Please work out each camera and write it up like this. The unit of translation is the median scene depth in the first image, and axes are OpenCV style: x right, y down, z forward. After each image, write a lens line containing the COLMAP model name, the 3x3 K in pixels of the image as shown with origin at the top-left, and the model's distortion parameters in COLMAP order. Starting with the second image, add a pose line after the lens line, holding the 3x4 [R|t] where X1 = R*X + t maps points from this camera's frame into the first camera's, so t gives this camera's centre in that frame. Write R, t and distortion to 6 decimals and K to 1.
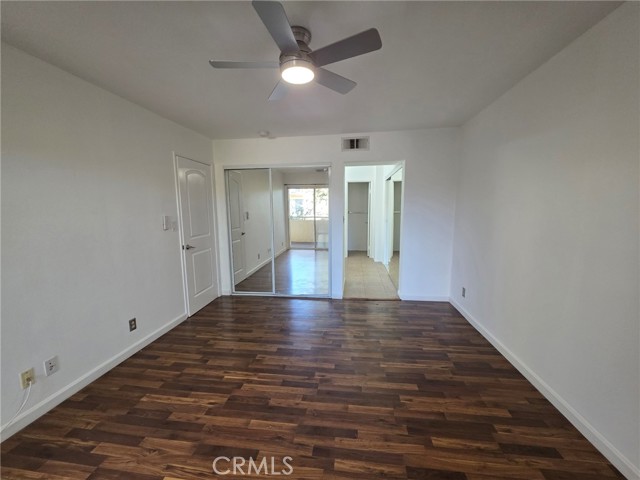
lens RADIAL K [[255.9, 0, 321.0], [0, 255.9, 243.3], [0, 0, 1]] dist [0.002987, 0.000196]
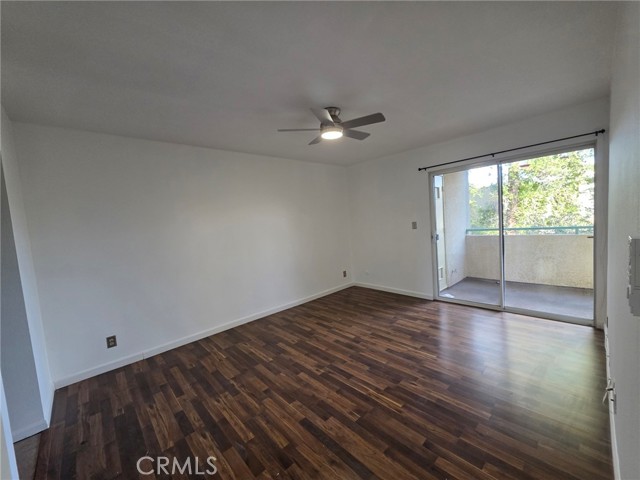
lens RADIAL K [[255.9, 0, 323.4], [0, 255.9, 240.5], [0, 0, 1]] dist [0.002987, 0.000196]
pose [[-0.770338, 0.017581, 0.637393, -0.735780], [0.170041, 0.969084, 0.178777, -0.230238], [-0.614544, 0.246102, -0.749513, 1.672259]]
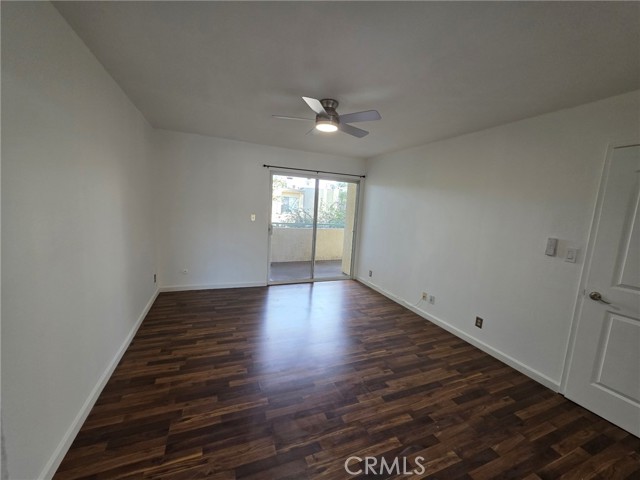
lens RADIAL K [[255.9, 0, 321.3], [0, 255.9, 239.7], [0, 0, 1]] dist [0.002987, 0.000196]
pose [[-0.865882, 0.025400, -0.499603, 0.514142], [-0.119666, 0.959198, 0.256163, -0.288494], [0.485724, 0.281592, -0.827513, 1.726333]]
